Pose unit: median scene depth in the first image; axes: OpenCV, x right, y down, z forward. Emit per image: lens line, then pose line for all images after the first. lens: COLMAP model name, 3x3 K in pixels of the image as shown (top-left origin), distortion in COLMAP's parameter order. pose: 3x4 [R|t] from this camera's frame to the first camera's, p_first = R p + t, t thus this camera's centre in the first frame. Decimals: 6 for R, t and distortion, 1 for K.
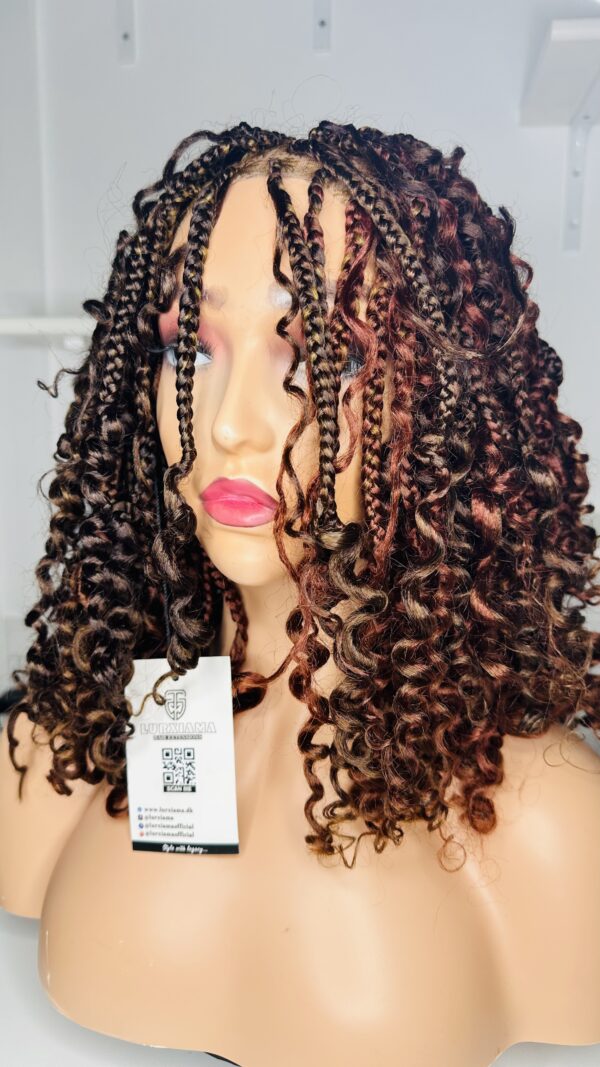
lens RADIAL K [[764.5, 0, 339.2], [0, 764.5, 533.2], [0, 0, 1]] dist [-0.003124, -0.000311]
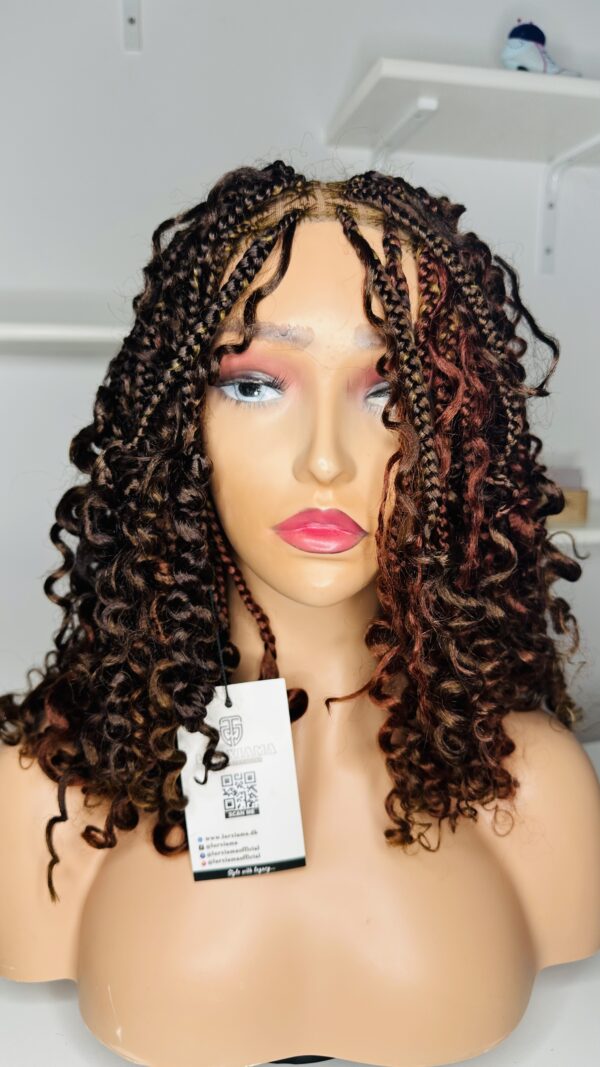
lens RADIAL K [[764.5, 0, 339.2], [0, 764.5, 533.2], [0, 0, 1]] dist [-0.003124, -0.000311]
pose [[0.944424, -0.069863, 0.321219, -0.390150], [0.067993, 0.997540, 0.017050, -0.045172], [-0.321620, 0.005738, 0.946852, -0.006180]]
